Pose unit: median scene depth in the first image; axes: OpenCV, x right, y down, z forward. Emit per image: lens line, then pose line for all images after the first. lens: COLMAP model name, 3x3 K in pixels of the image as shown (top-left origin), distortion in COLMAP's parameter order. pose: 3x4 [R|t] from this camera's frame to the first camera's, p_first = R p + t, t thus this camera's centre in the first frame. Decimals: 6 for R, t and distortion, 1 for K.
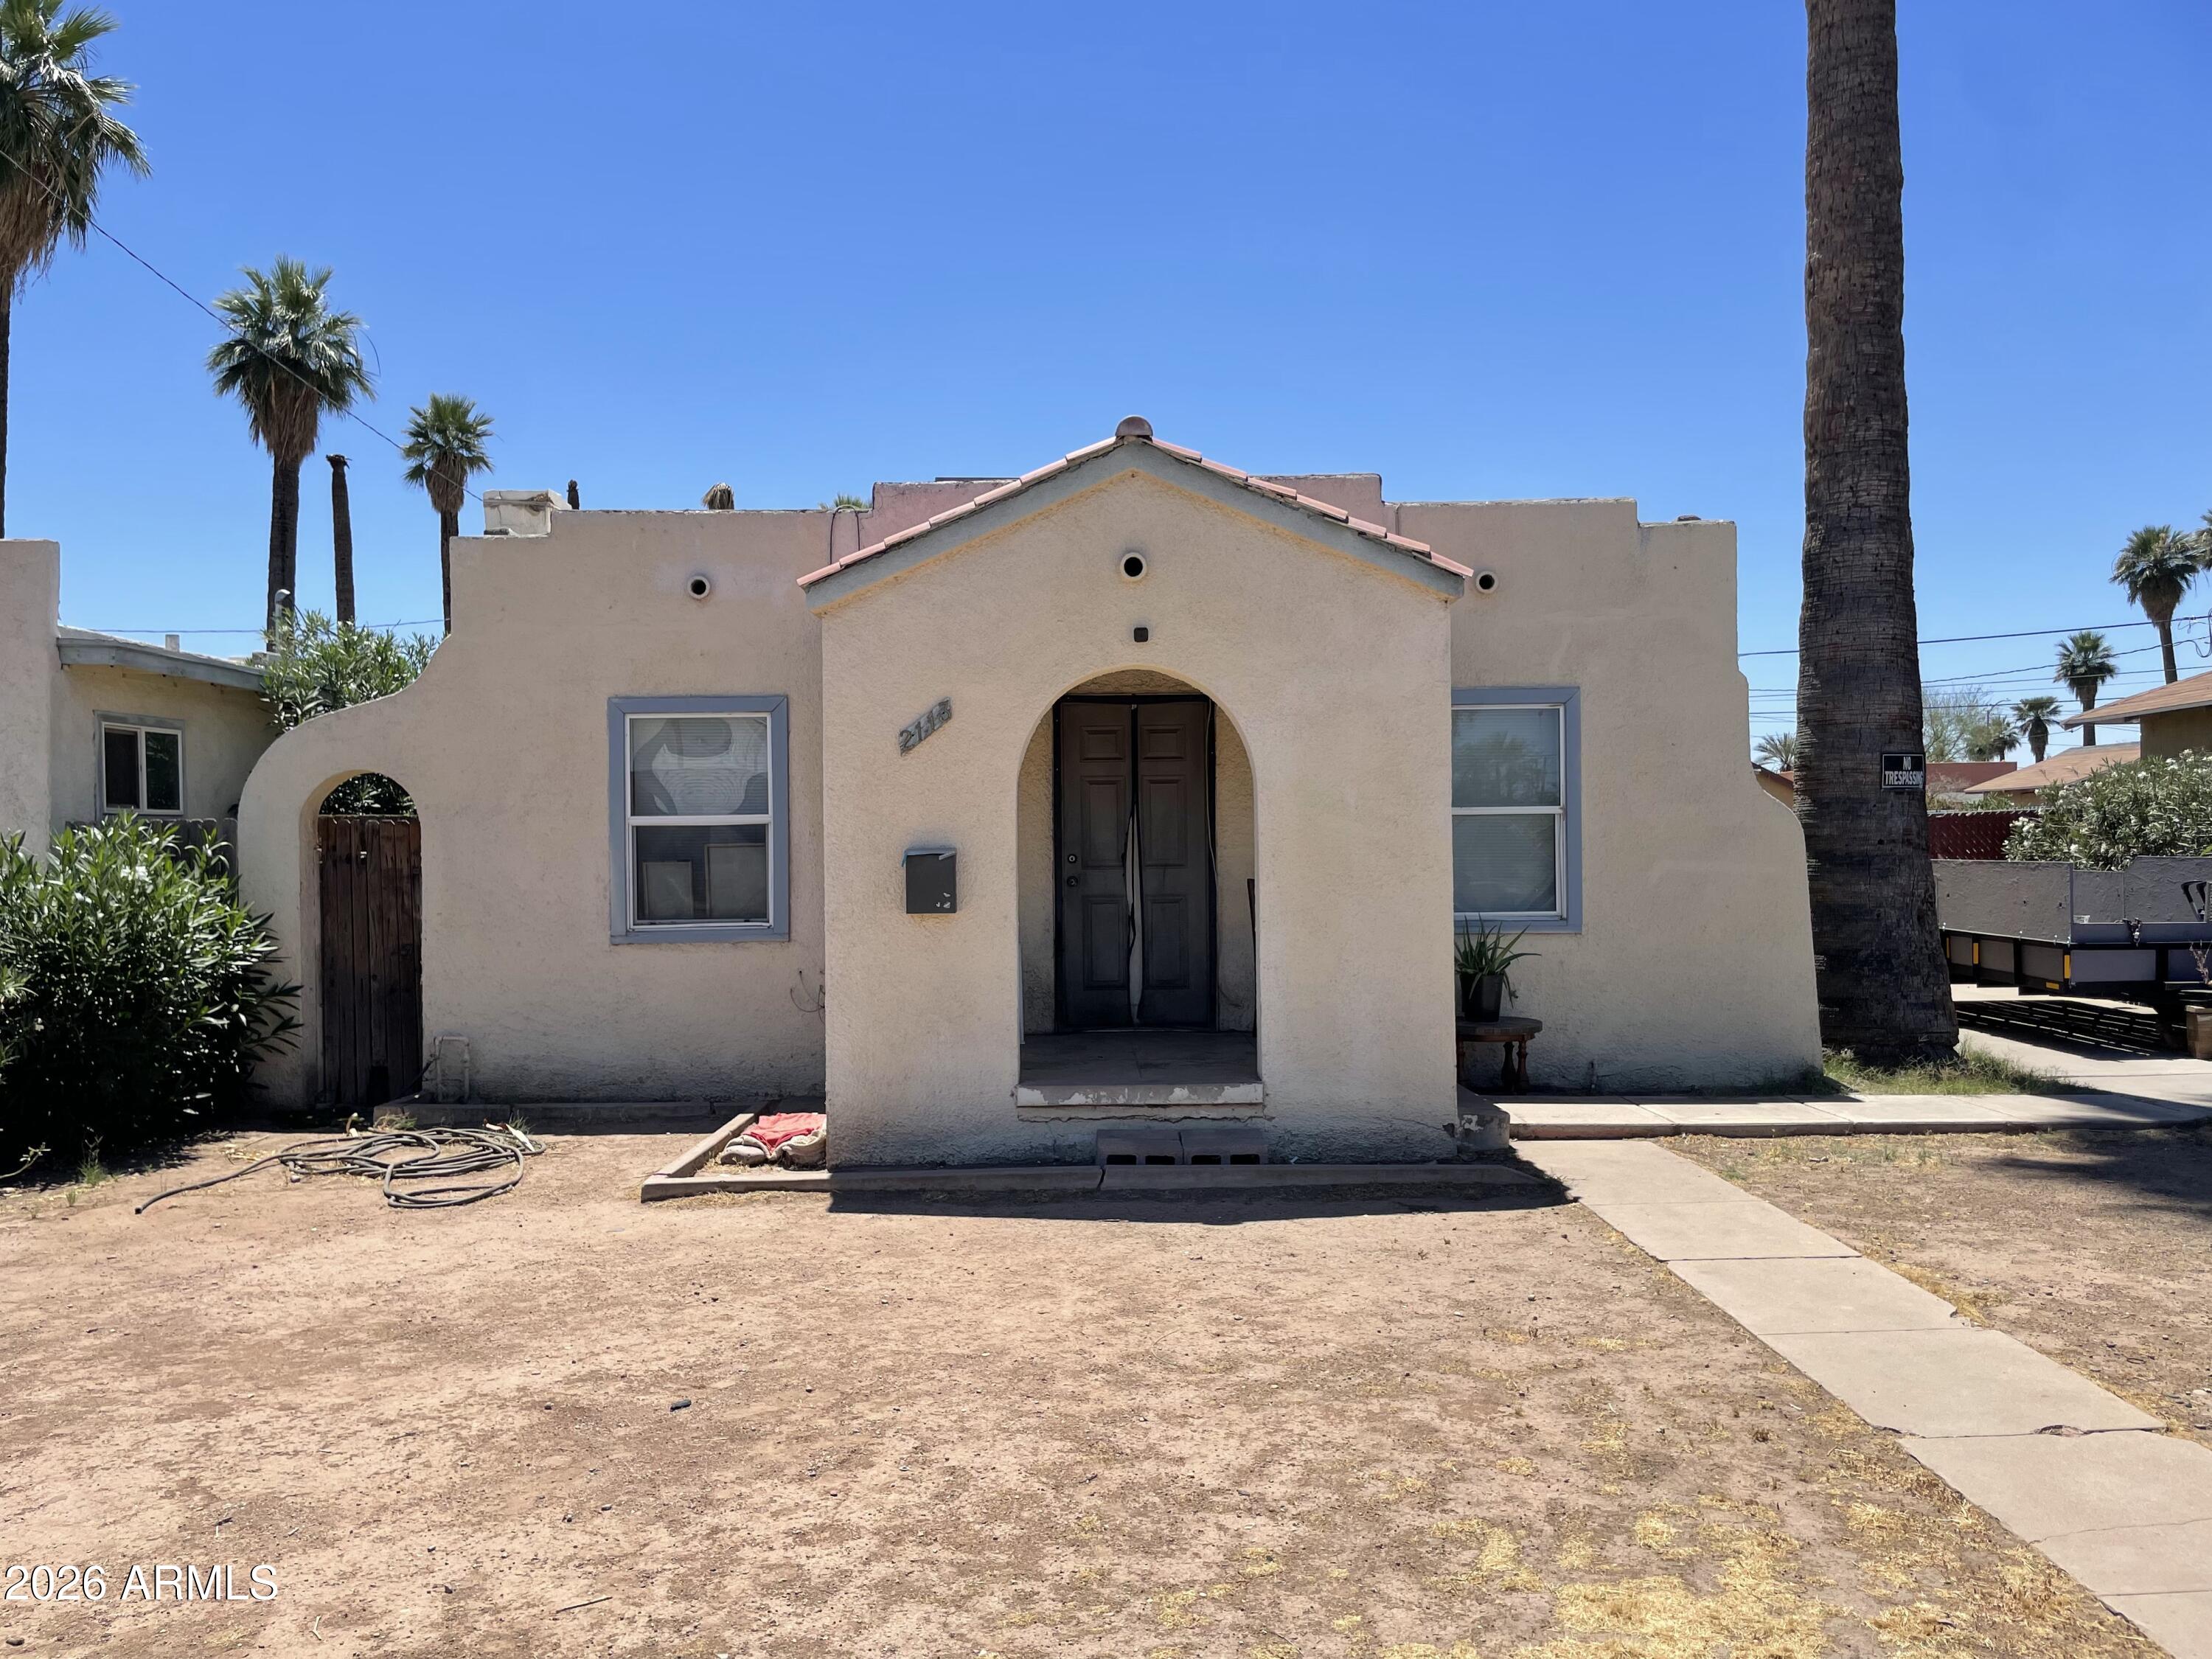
lens RADIAL K [[1679.3, 0, 1093.8], [0, 1679.3, 839.5], [0, 0, 1]] dist [0.091602, -0.122834]
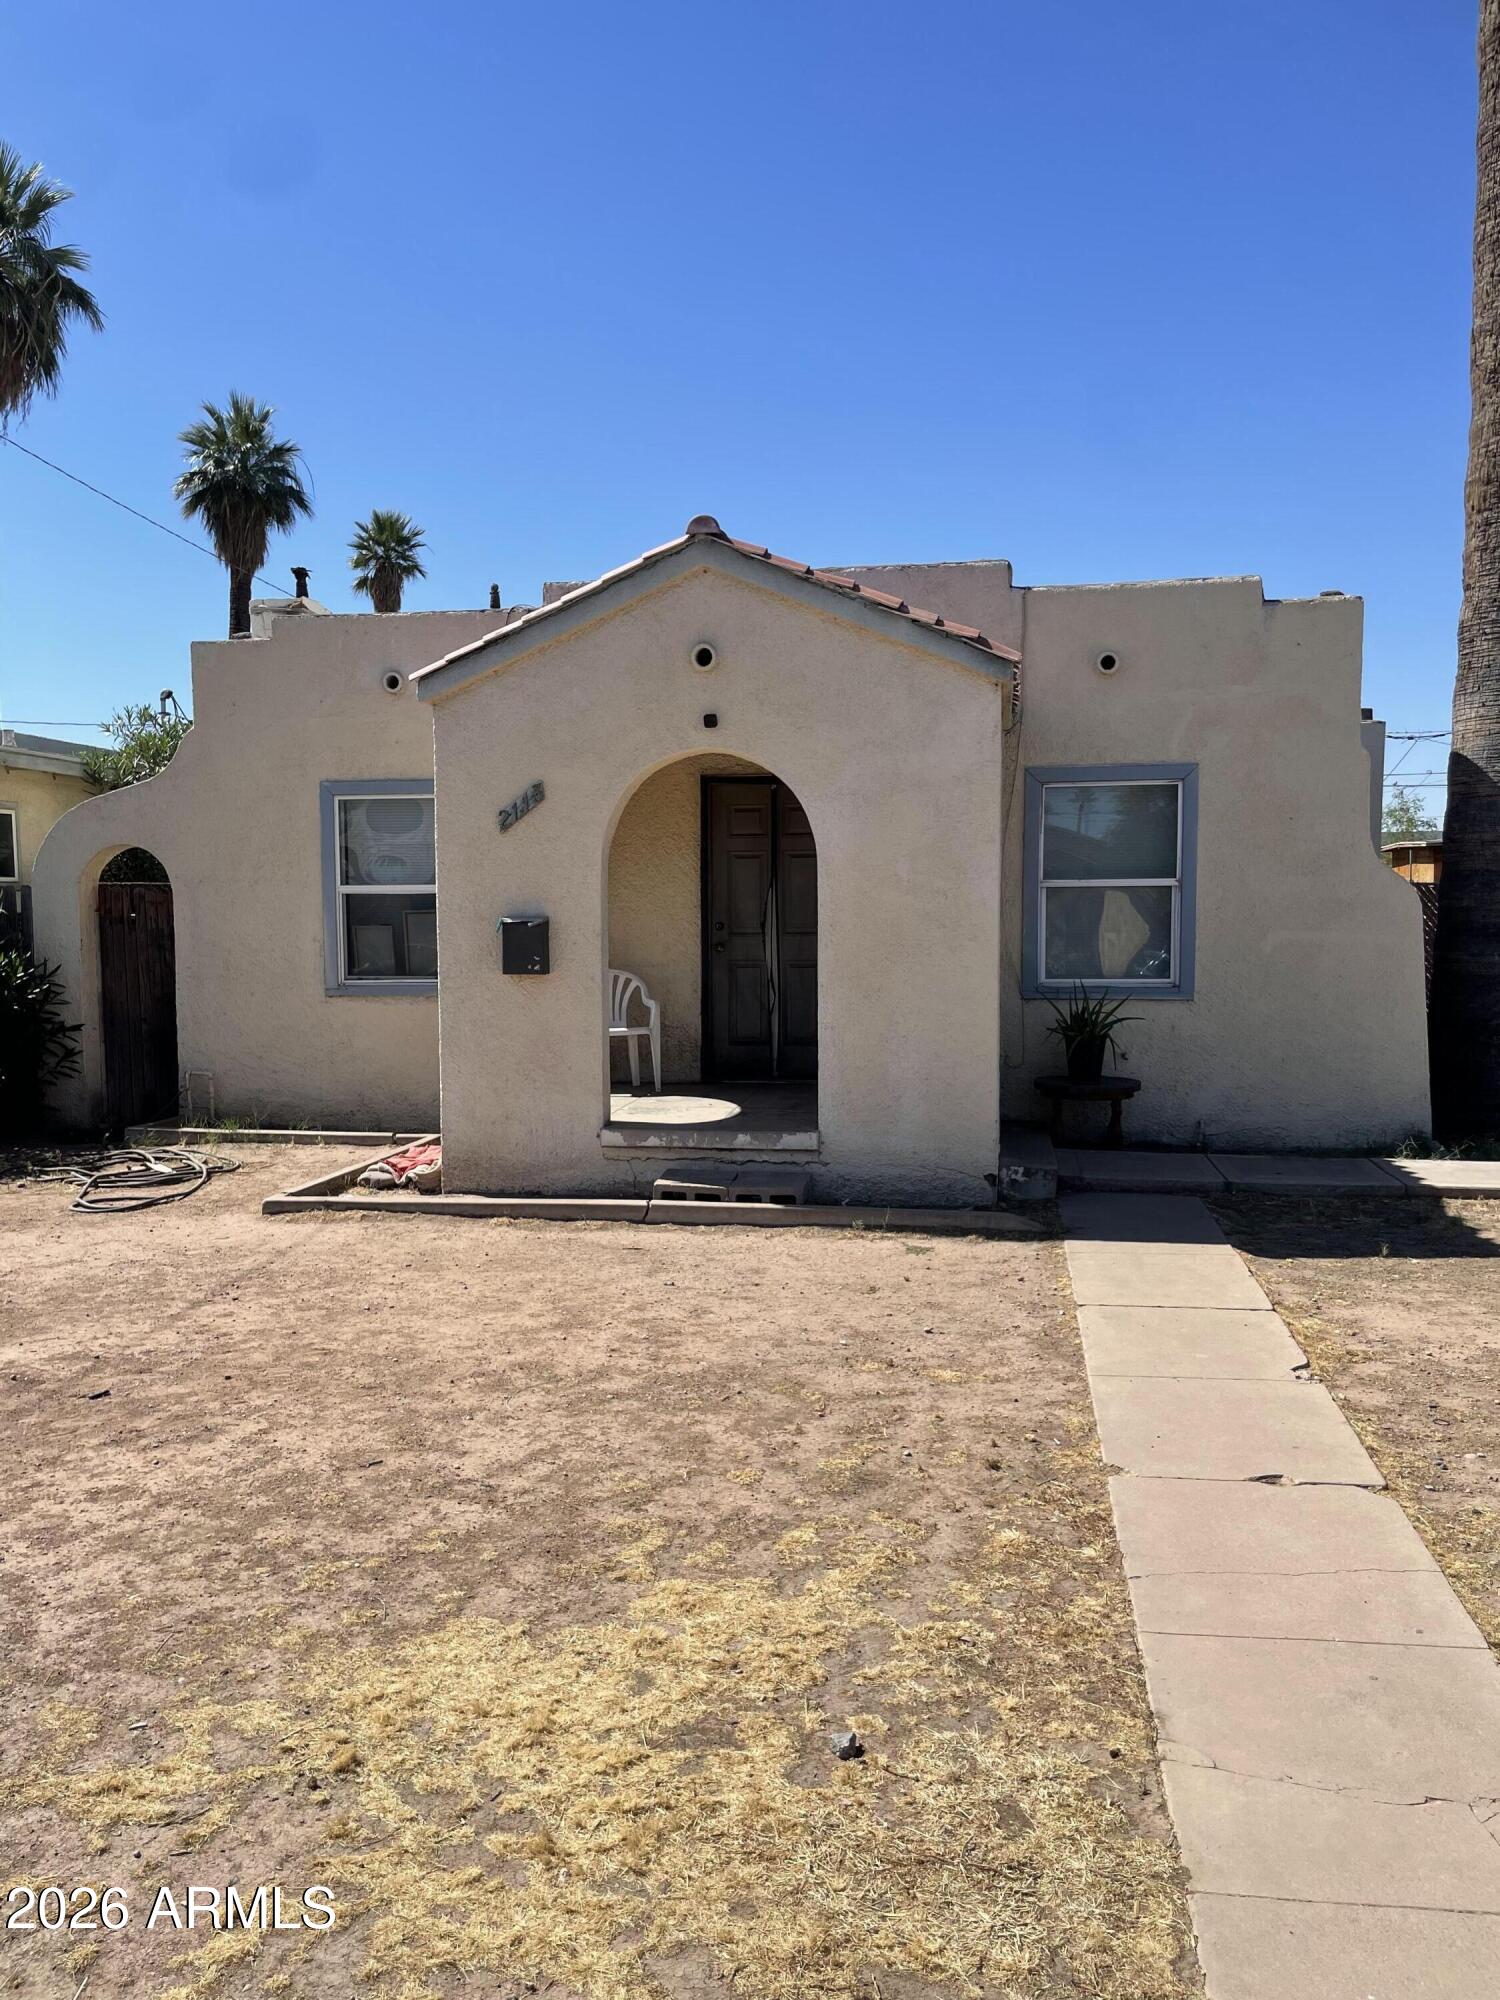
lens RADIAL K [[1518.4, 0, 734.5], [0, 1518.4, 1025.9], [0, 0, 1]] dist [0.091602, -0.122834]
pose [[0.985490, 0.018789, -0.168692, 0.212347], [-0.005400, 0.996822, 0.079480, -0.003383], [0.169649, -0.077416, 0.982459, 0.018087]]
